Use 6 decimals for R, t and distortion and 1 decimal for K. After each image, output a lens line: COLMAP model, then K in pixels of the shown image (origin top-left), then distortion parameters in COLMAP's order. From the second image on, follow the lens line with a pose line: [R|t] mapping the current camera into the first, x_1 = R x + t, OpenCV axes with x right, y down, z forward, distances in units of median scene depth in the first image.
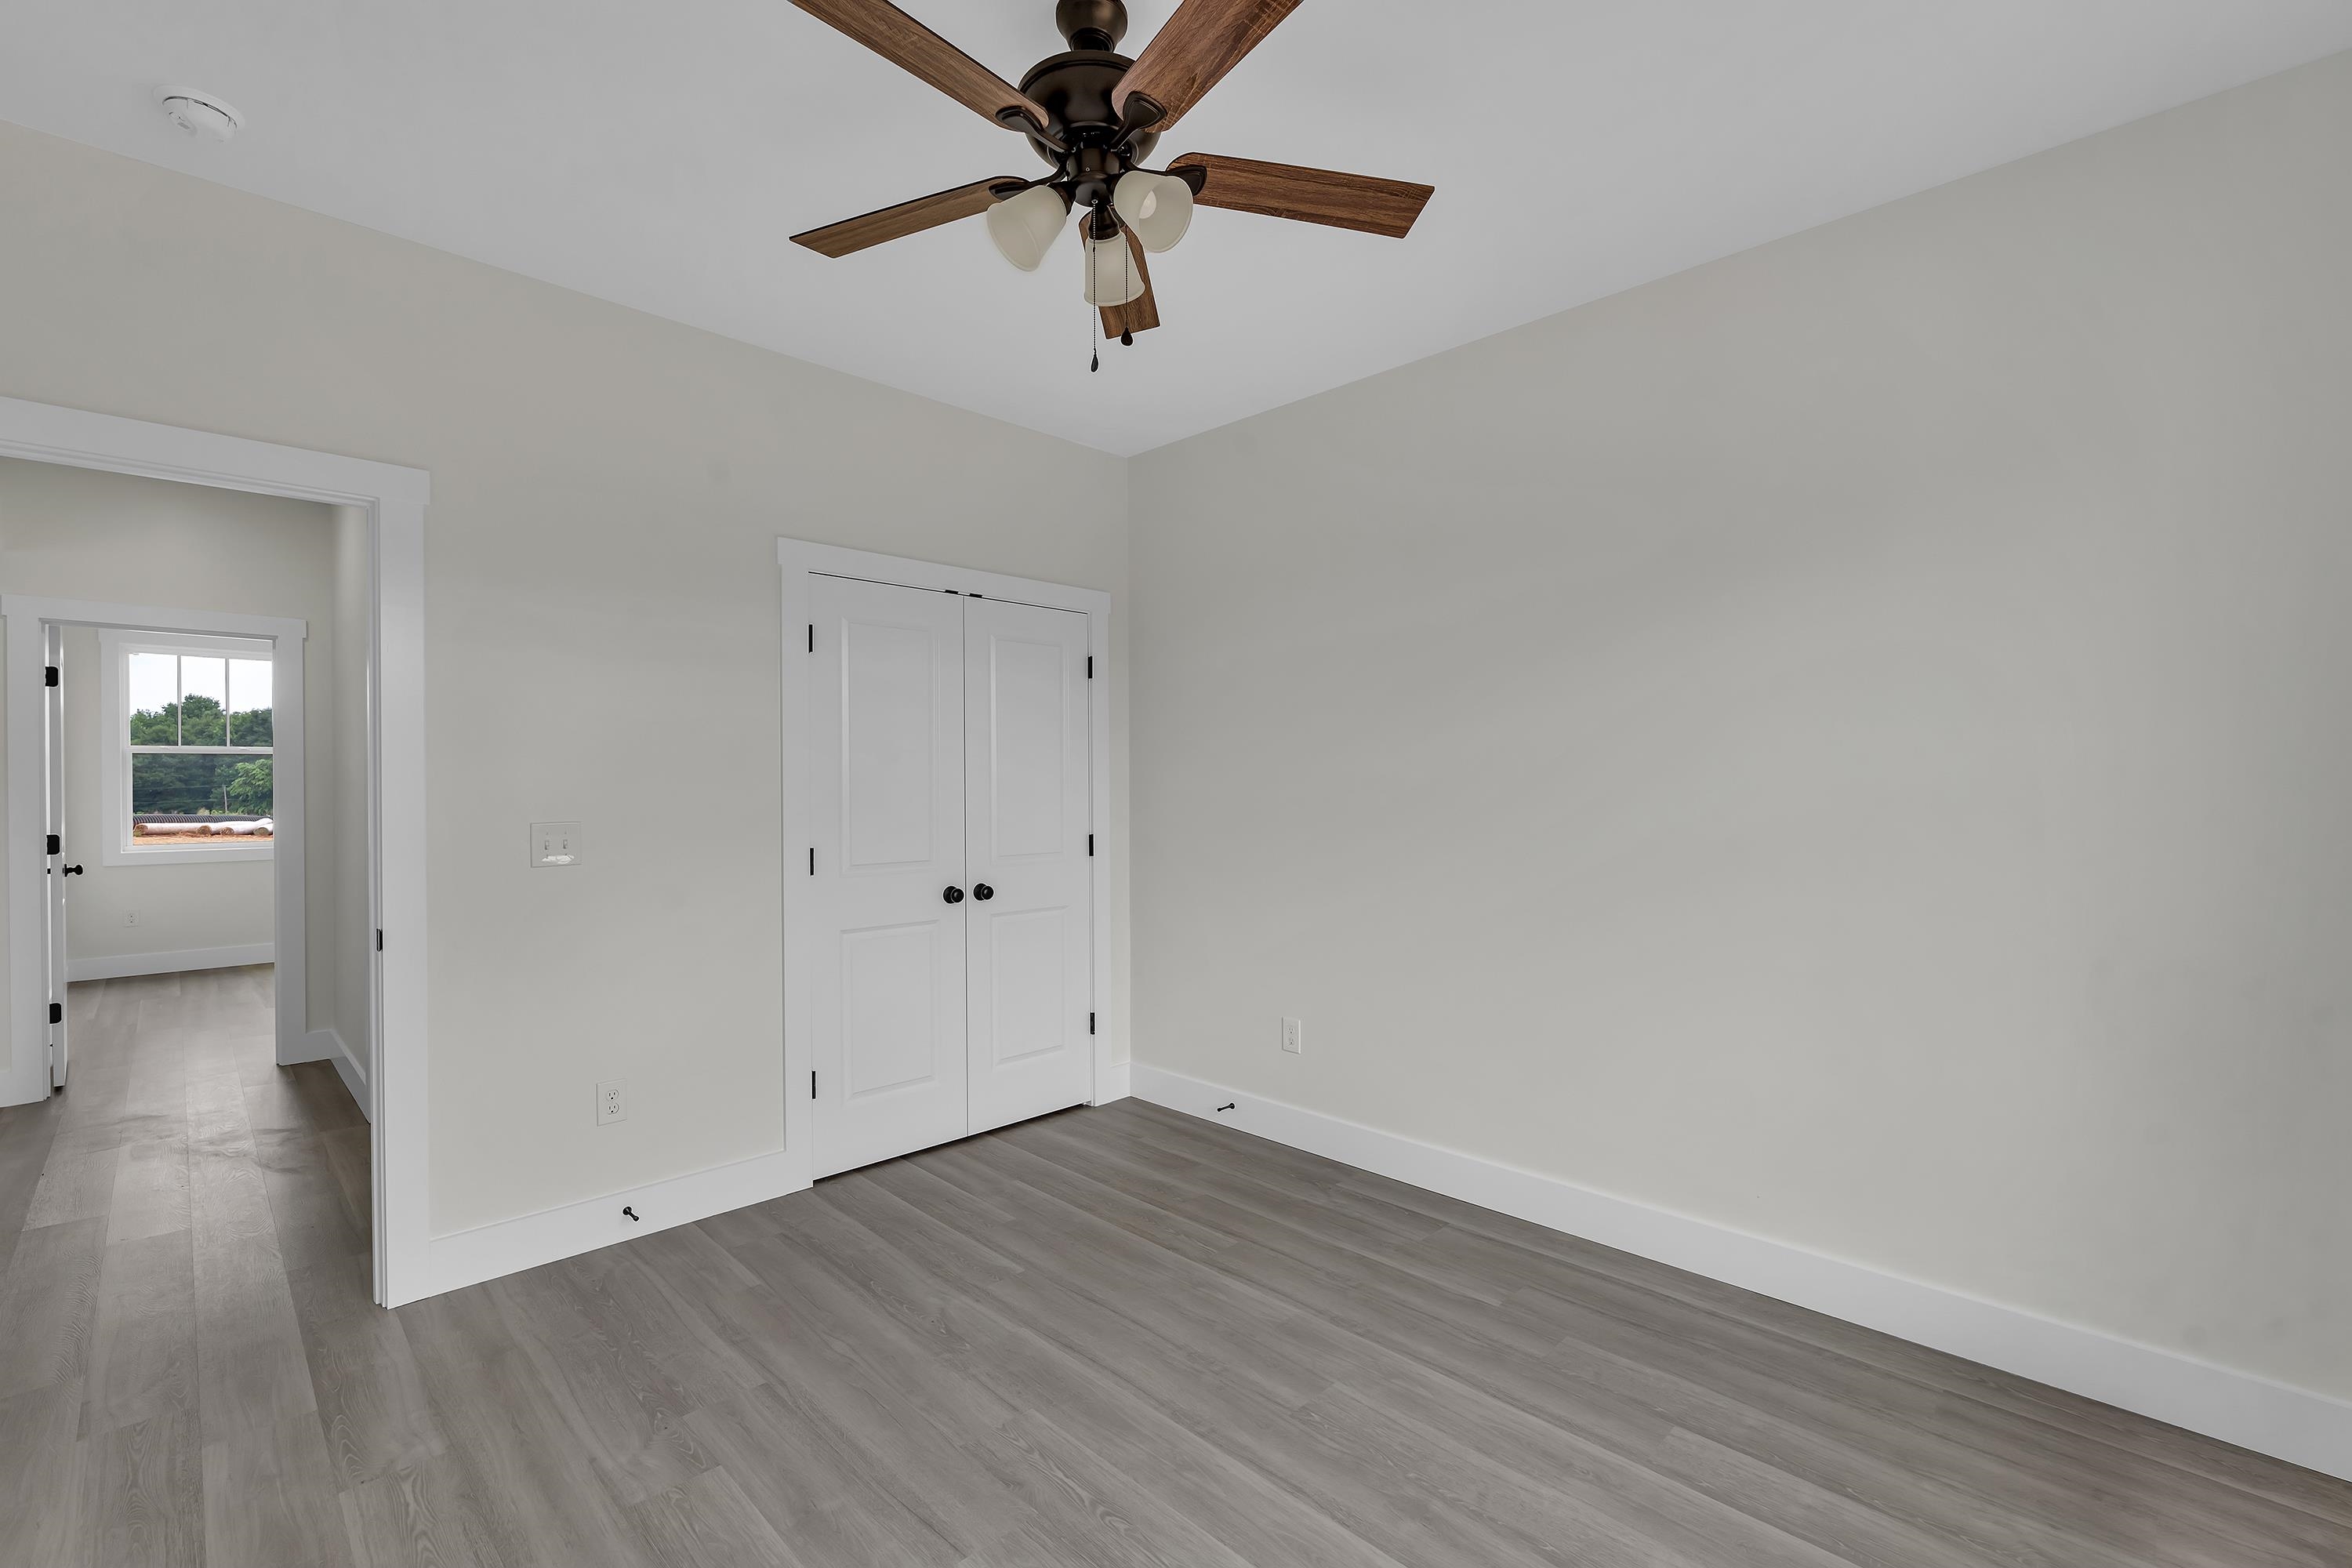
lens RADIAL K [[1028.7, 0, 1183.9], [0, 1028.7, 792.9], [0, 0, 1]] dist [0.000167, 0.000152]
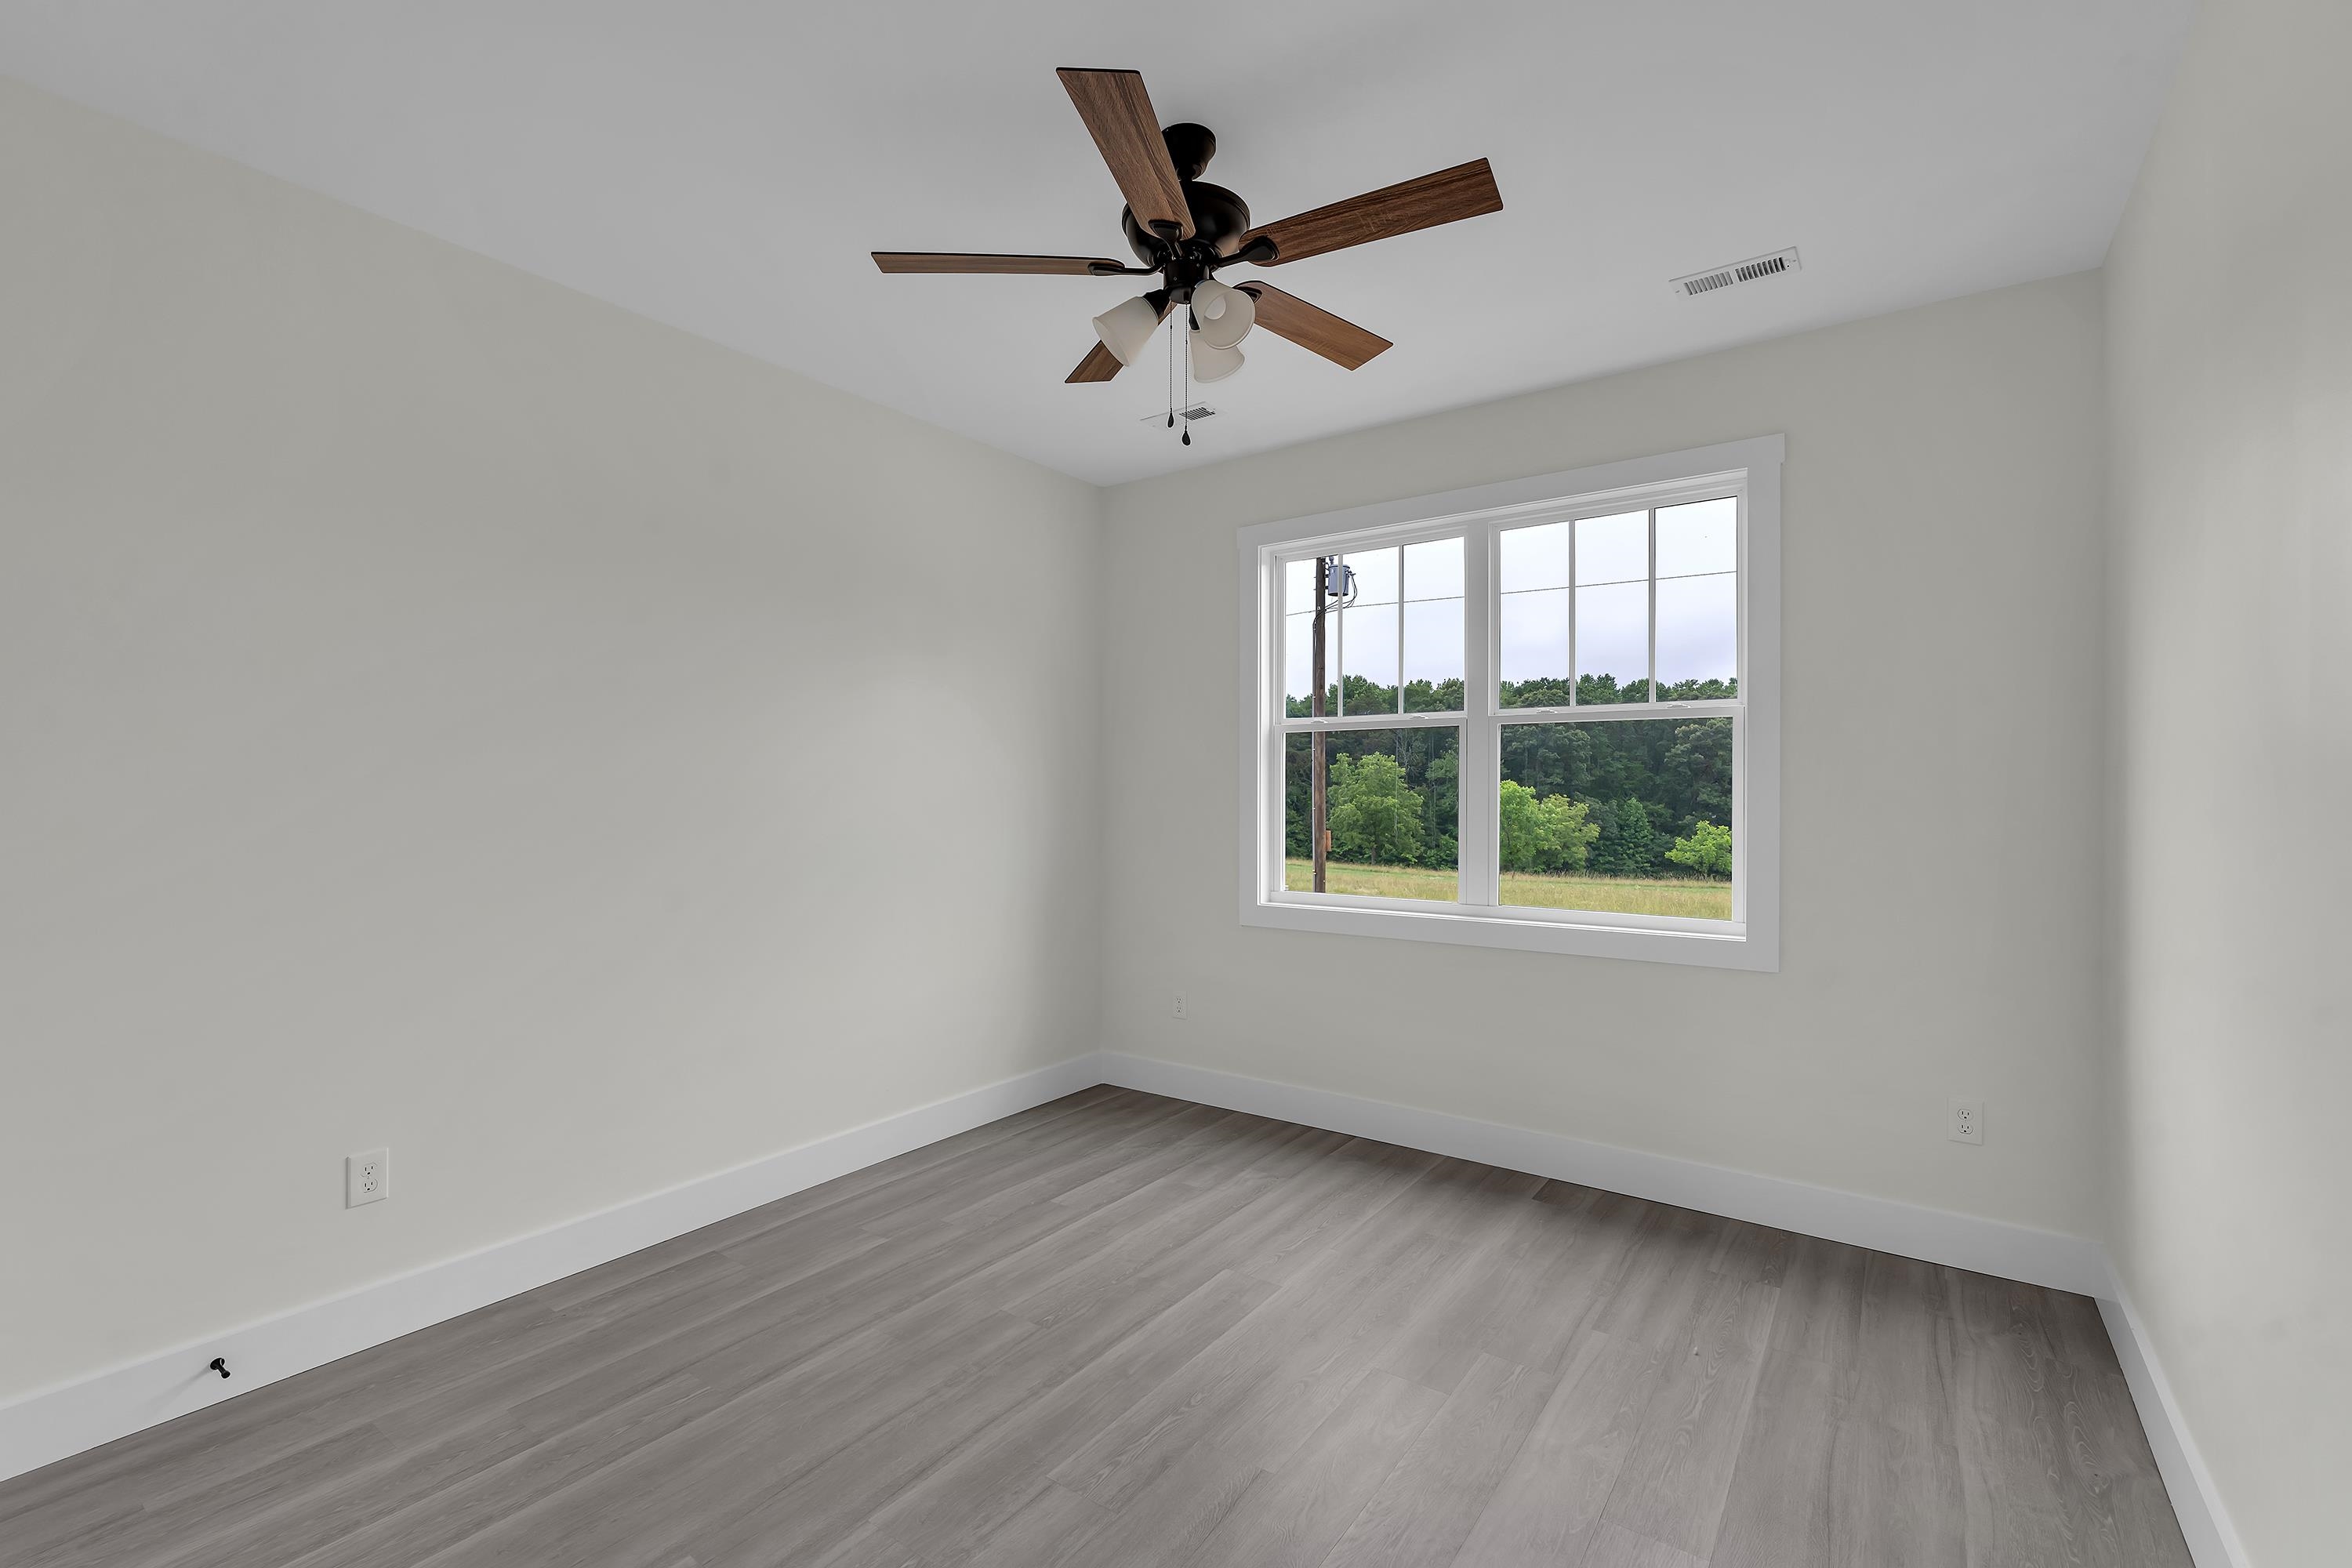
lens RADIAL K [[1028.7, 0, 1182.0], [0, 1028.7, 788.5], [0, 0, 1]] dist [0.000167, 0.000152]
pose [[-0.174928, 0.006030, 0.984563, -0.938328], [0.006235, 0.999968, -0.005017, -0.002903], [-0.984562, 0.005261, -0.174960, 0.912718]]
